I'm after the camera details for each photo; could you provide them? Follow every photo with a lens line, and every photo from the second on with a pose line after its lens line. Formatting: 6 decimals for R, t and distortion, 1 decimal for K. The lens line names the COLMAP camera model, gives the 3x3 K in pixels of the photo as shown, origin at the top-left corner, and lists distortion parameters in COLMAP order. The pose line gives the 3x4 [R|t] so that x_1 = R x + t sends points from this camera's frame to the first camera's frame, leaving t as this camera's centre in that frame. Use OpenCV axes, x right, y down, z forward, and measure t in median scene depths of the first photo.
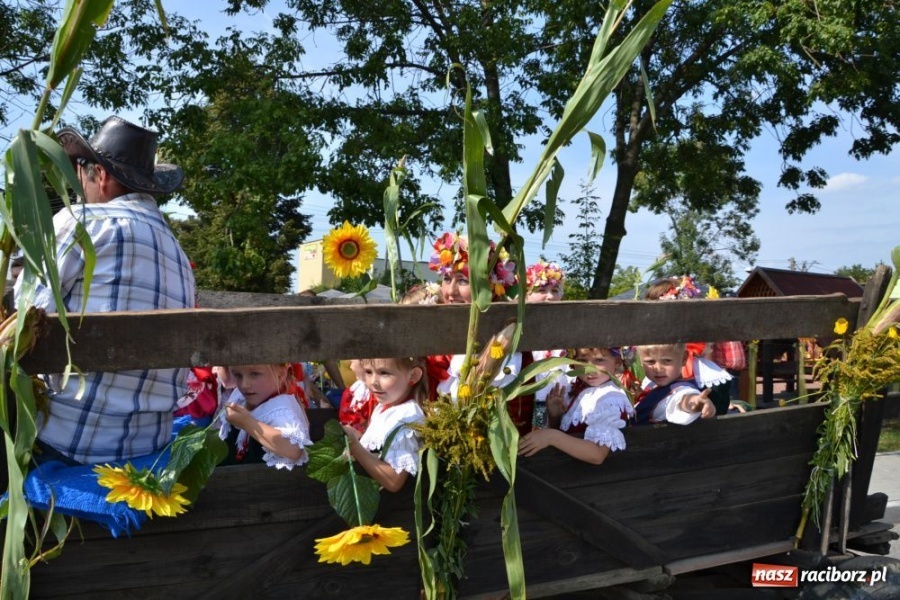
lens RADIAL K [[702.6, 0, 450.0], [0, 702.6, 300.0], [0, 0, 1]] dist [-0.043417, -0.002531]
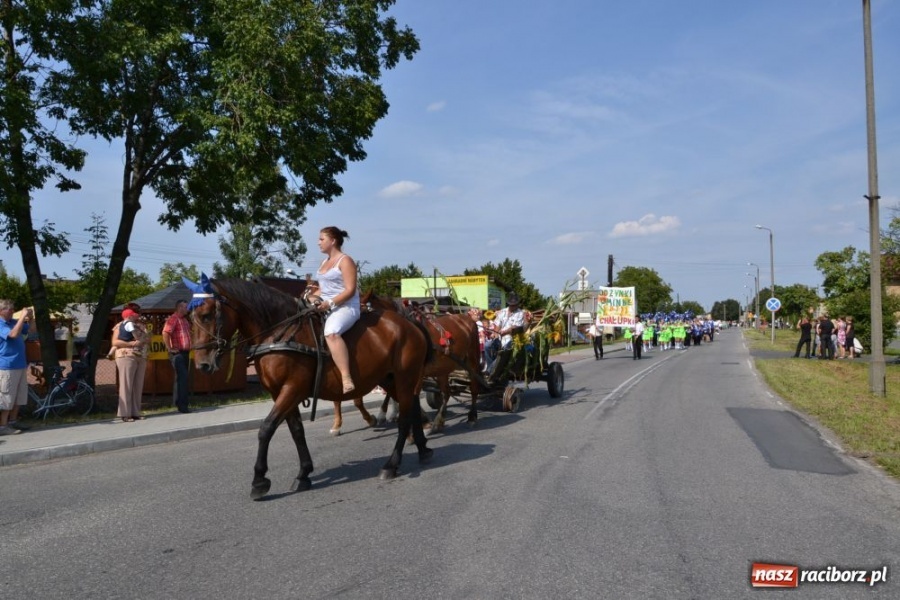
lens RADIAL K [[702.6, 0, 450.0], [0, 702.6, 300.0], [0, 0, 1]] dist [-0.043417, -0.002531]
pose [[0.836484, -0.011964, 0.547861, 0.030671], [0.007799, 0.999920, 0.009929, -0.015430], [-0.547936, -0.004033, 0.836510, -0.403387]]
